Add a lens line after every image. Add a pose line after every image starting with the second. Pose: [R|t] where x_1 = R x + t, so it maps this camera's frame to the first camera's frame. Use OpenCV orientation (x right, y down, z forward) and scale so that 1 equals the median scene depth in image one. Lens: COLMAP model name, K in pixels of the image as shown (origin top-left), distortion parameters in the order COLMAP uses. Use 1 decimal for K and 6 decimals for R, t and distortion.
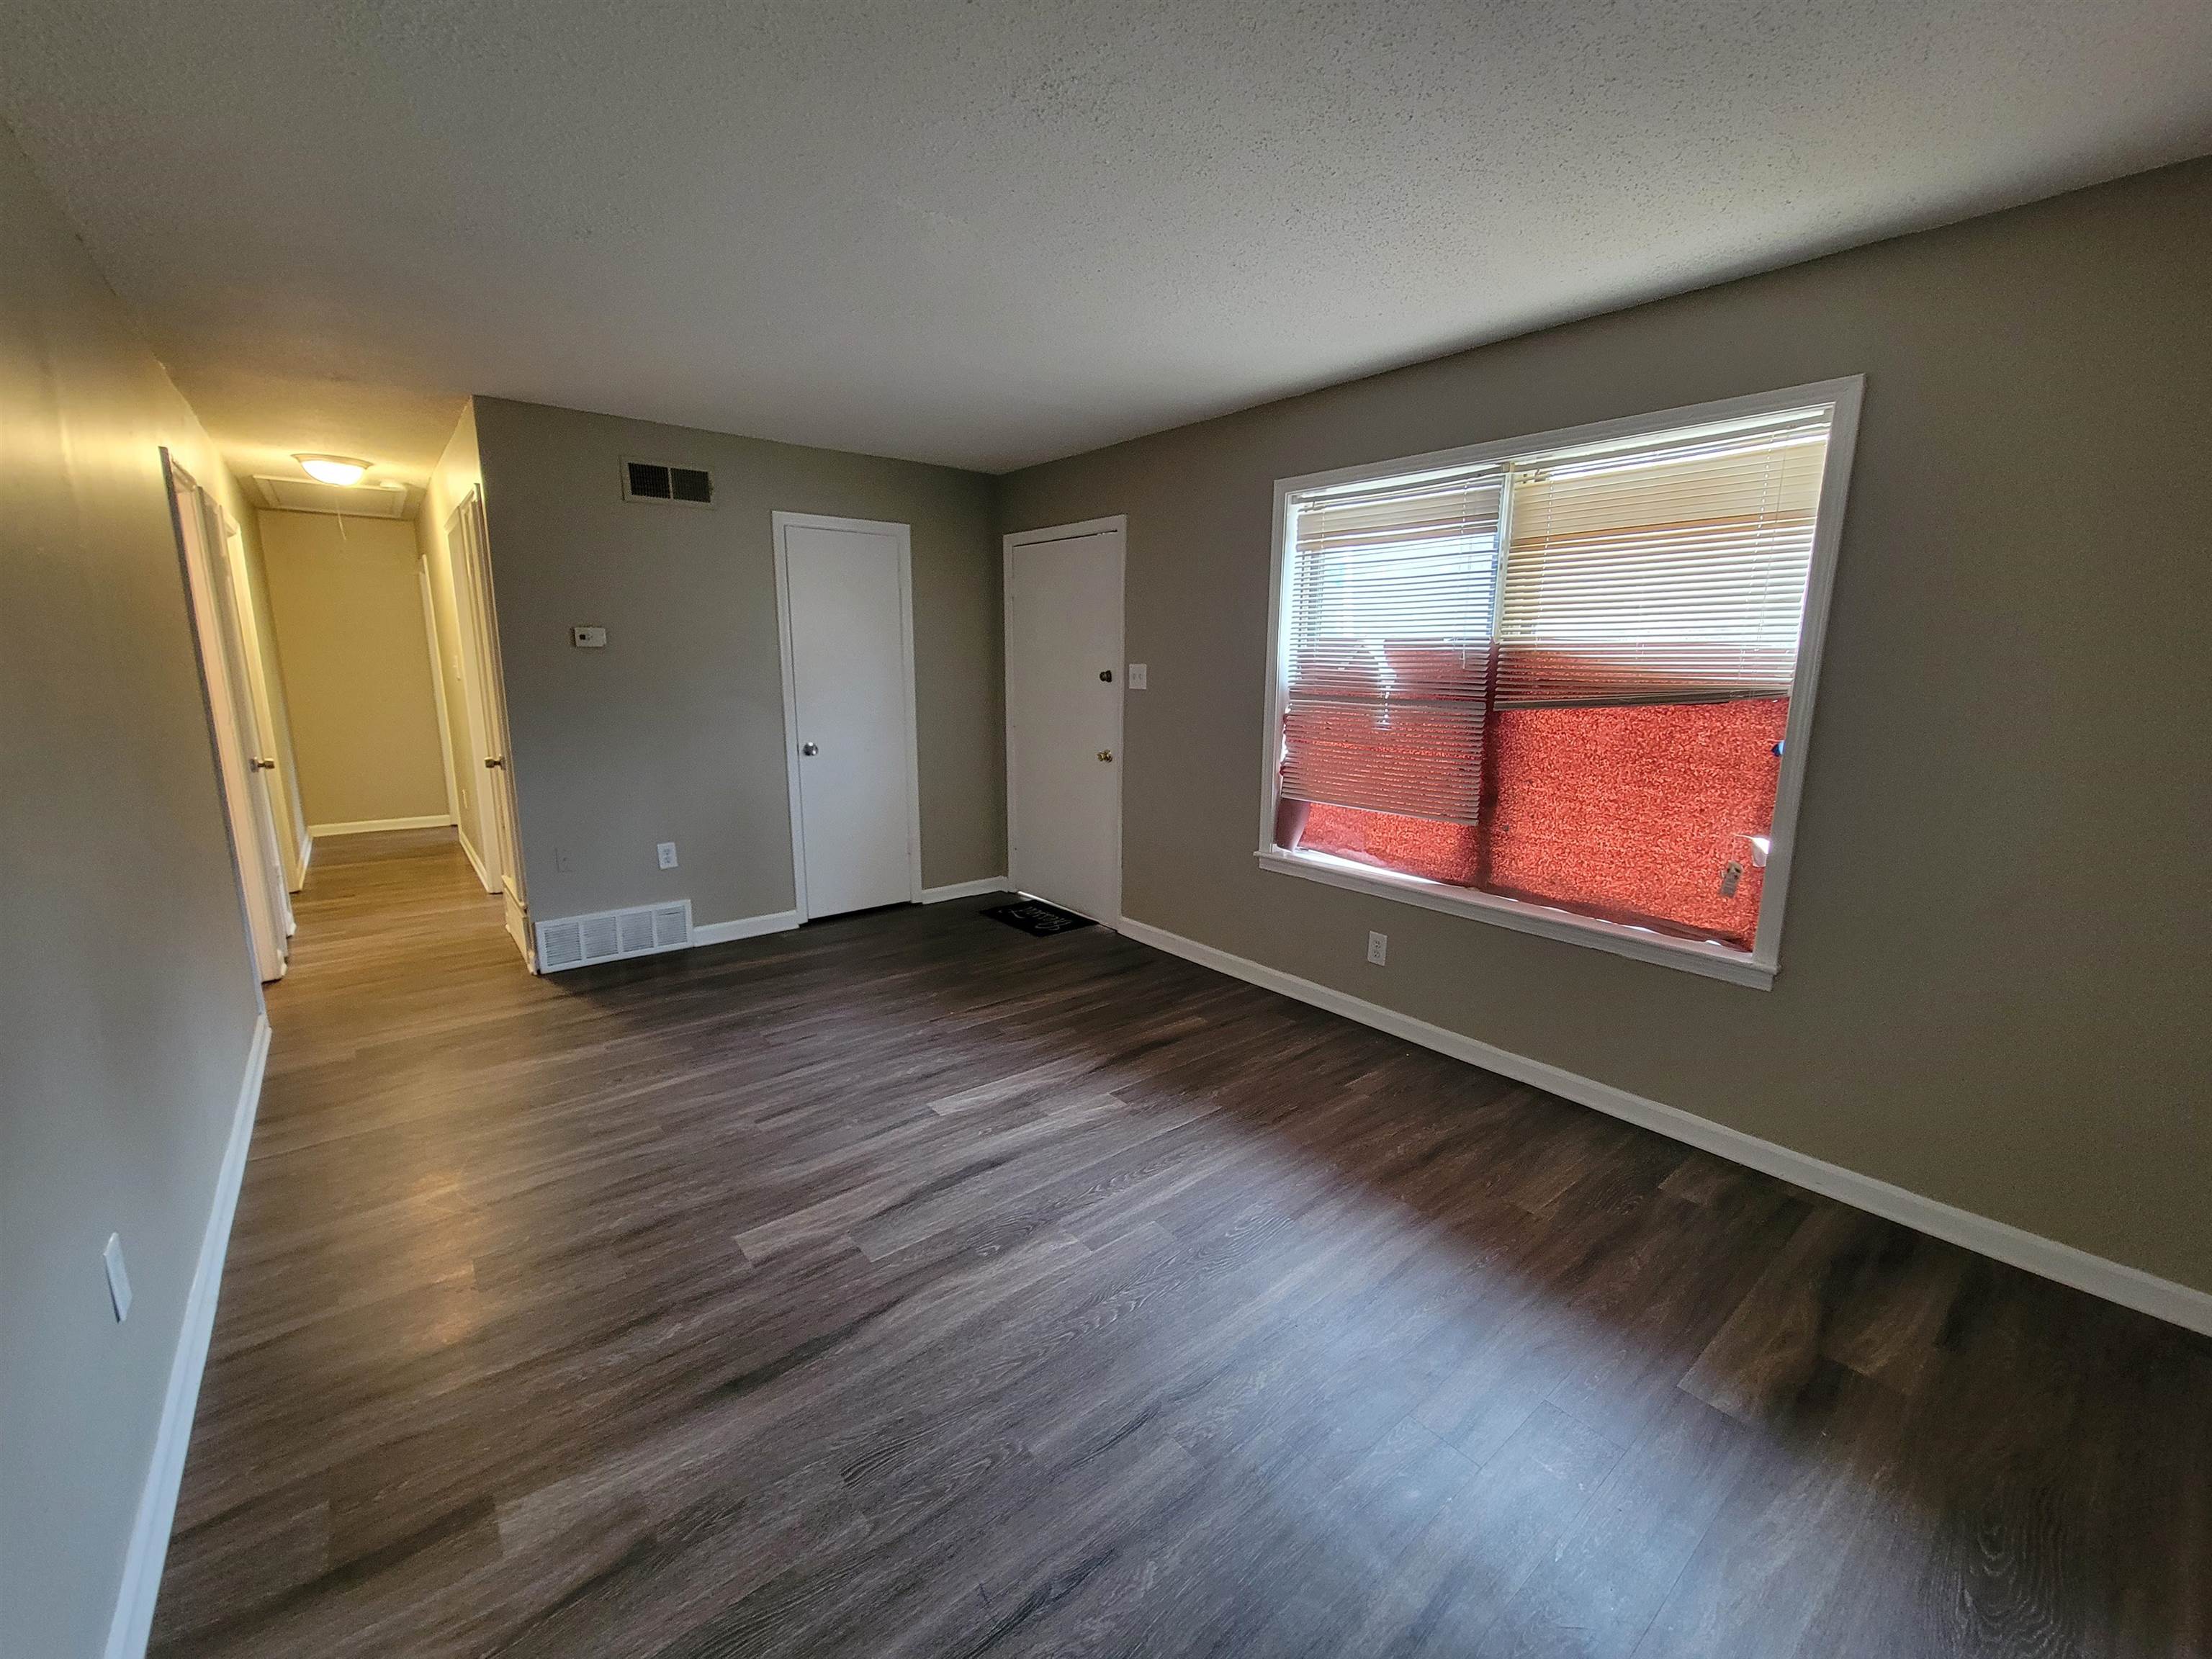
lens RADIAL K [[903.7, 0, 1108.4], [0, 903.7, 828.0], [0, 0, 1]] dist [-0.000647, -0.000513]
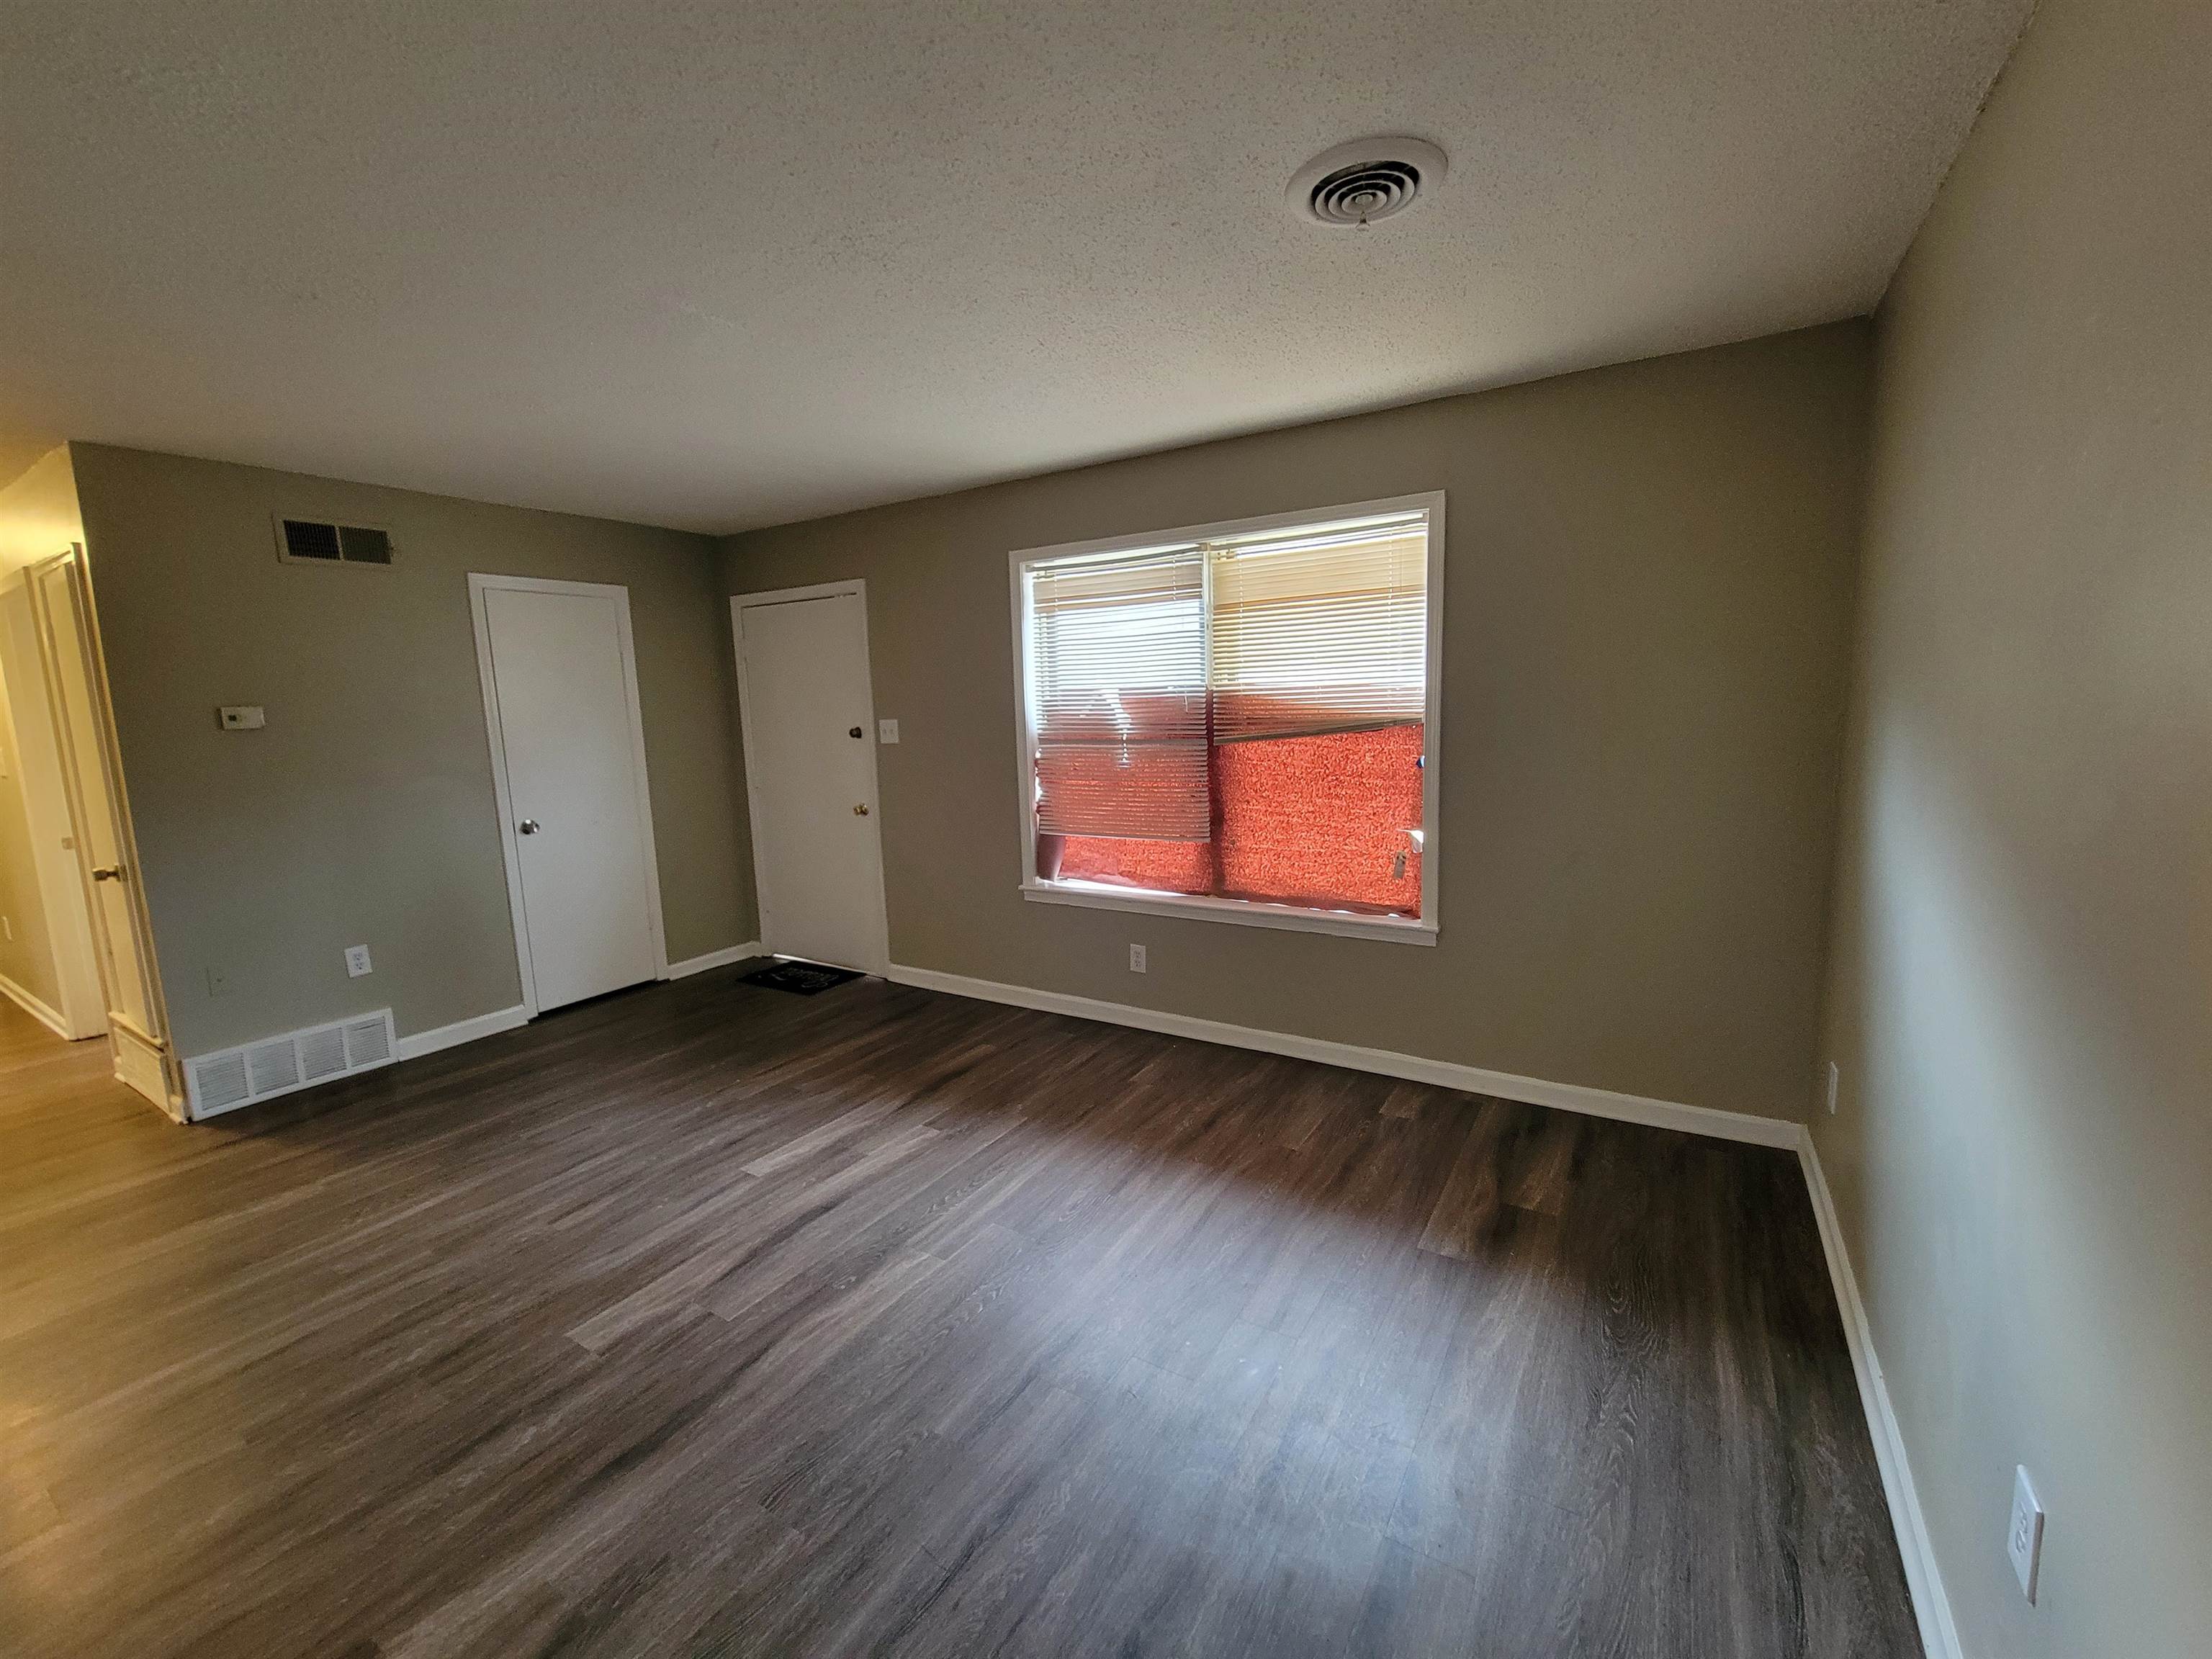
lens RADIAL K [[903.7, 0, 1108.4], [0, 903.7, 828.0], [0, 0, 1]] dist [-0.000647, -0.000513]
pose [[0.945486, -0.083291, 0.314830, -0.098174], [0.099307, 0.994436, -0.035149, 0.007819], [-0.310151, 0.064498, 0.948497, -0.091687]]
